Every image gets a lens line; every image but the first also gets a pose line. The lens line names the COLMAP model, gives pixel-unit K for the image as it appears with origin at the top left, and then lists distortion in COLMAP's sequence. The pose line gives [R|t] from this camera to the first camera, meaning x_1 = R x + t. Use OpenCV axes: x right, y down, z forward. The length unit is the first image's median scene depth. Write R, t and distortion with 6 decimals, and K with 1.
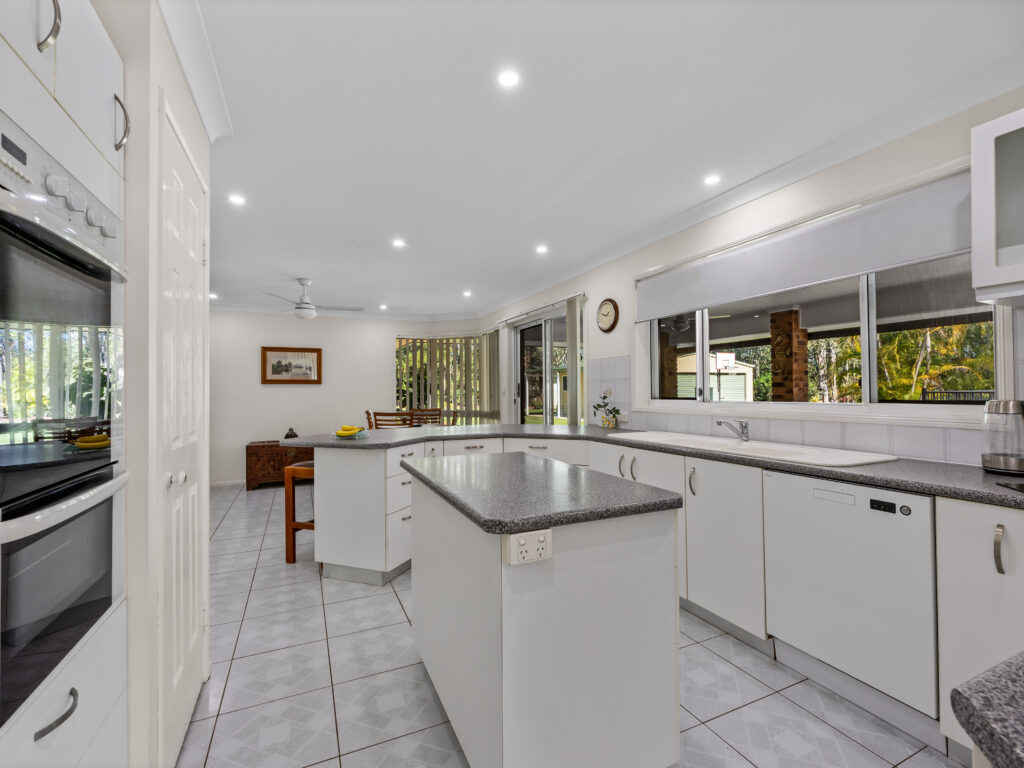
lens RADIAL K [[466.6, 0, 514.2], [0, 466.6, 387.8], [0, 0, 1]] dist [-0.001864, -0.000397]
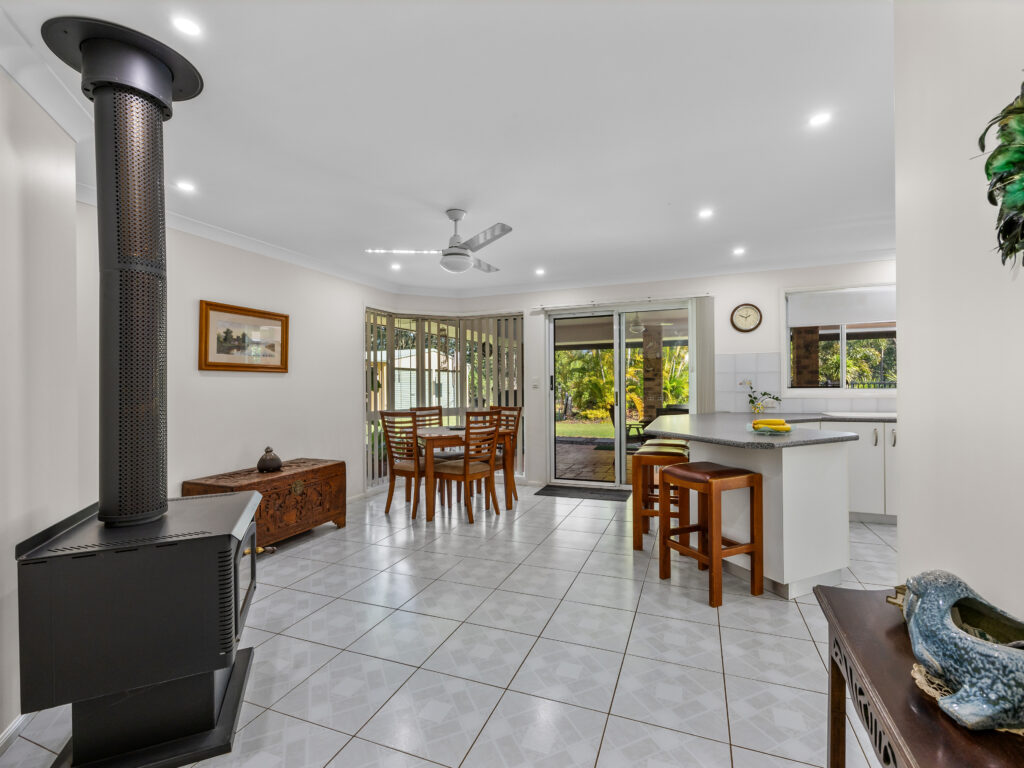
lens RADIAL K [[466.6, 0, 513.0], [0, 466.6, 381.9], [0, 0, 1]] dist [-0.001864, -0.000397]
pose [[0.706819, 0.002956, 0.707388, -0.657620], [0.000581, 0.999989, -0.004758, 0.007566], [-0.707394, 0.003774, 0.706809, 0.364829]]
